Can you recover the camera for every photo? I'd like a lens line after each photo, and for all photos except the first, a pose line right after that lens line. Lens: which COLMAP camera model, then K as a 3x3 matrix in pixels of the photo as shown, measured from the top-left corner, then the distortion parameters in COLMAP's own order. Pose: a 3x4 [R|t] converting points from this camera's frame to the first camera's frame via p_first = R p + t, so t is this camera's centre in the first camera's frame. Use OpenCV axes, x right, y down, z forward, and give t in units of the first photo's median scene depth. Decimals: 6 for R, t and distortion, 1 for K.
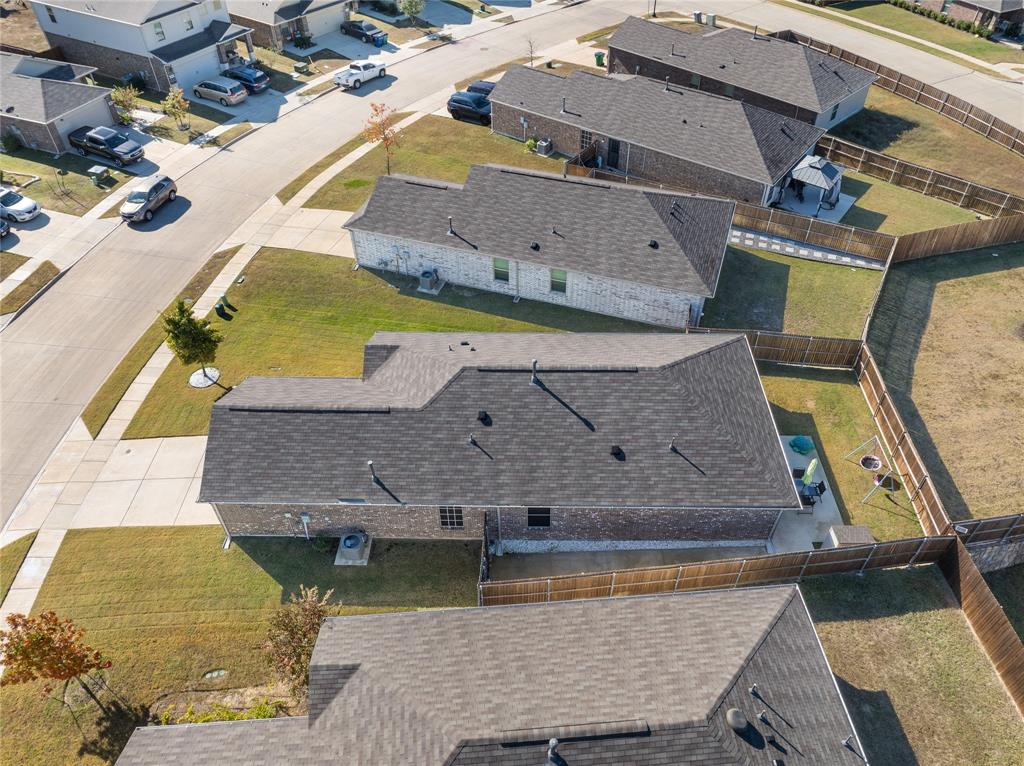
lens RADIAL K [[716.7, 0, 512.0], [0, 716.7, 383.0], [0, 0, 1]] dist [-0.040678, 0.007330]
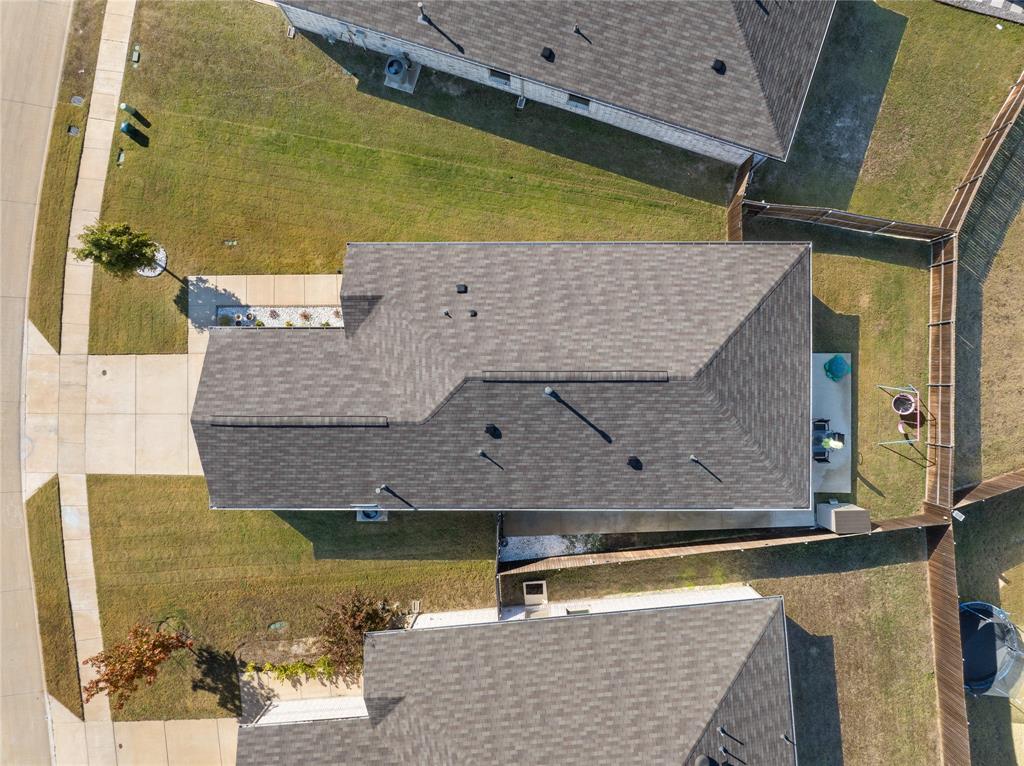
lens RADIAL K [[716.7, 0, 512.0], [0, 716.7, 383.0], [0, 0, 1]] dist [-0.040678, 0.007330]
pose [[0.999745, -0.022207, -0.004124, -0.009483], [0.018281, 0.688323, 0.725174, -0.666567], [-0.013265, -0.725064, 0.688554, 0.422696]]
